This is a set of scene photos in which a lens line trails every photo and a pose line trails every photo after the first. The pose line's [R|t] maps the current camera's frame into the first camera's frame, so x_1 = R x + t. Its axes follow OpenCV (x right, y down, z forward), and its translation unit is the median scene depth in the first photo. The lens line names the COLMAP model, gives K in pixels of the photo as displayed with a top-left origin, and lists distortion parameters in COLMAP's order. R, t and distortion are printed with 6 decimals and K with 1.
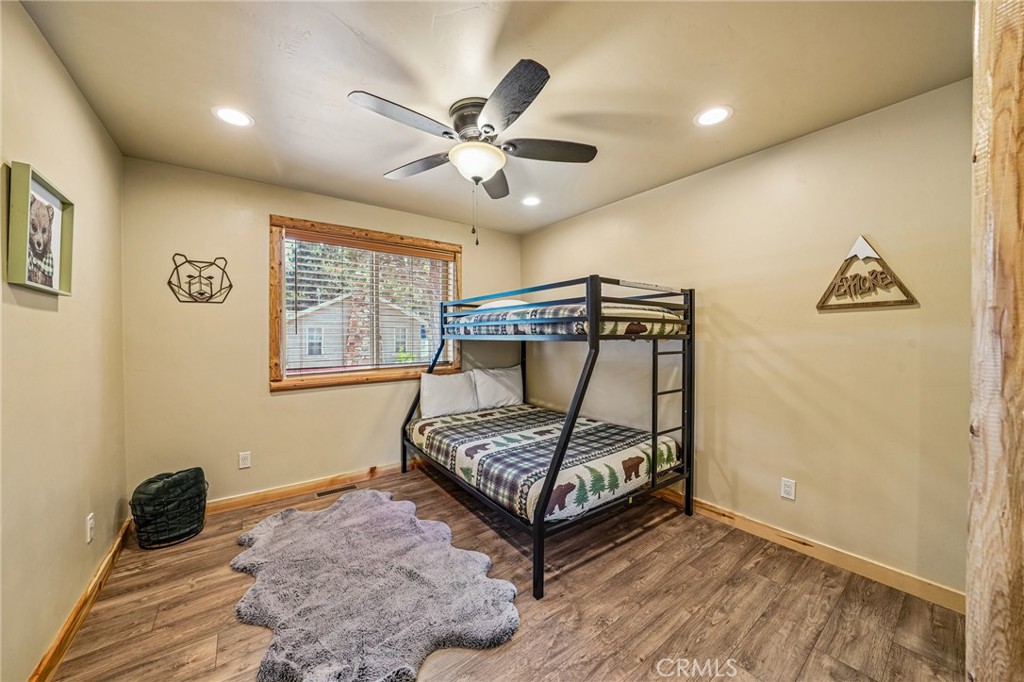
lens RADIAL K [[355.0, 0, 510.9], [0, 355.0, 341.1], [0, 0, 1]] dist [0.000631, -0.000040]
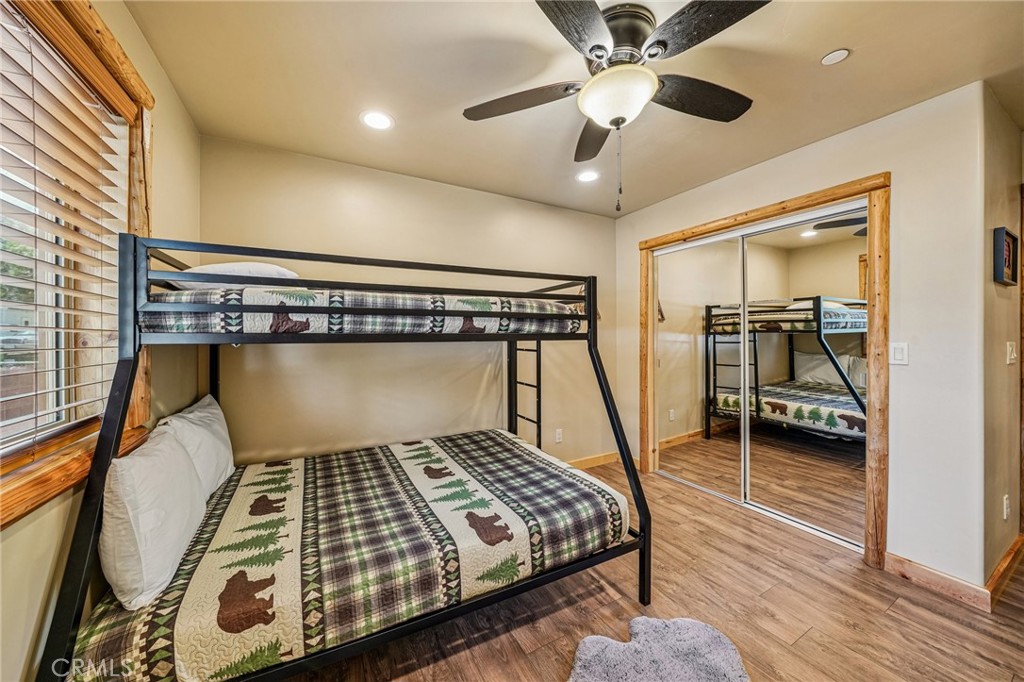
lens RADIAL K [[355.0, 0, 507.3], [0, 355.0, 333.3], [0, 0, 1]] dist [0.000631, -0.000040]
pose [[0.157301, 0.016499, 0.987413, -0.619765], [0.021571, 0.999564, -0.020138, -0.001153], [-0.987315, 0.024467, 0.156877, 0.794524]]
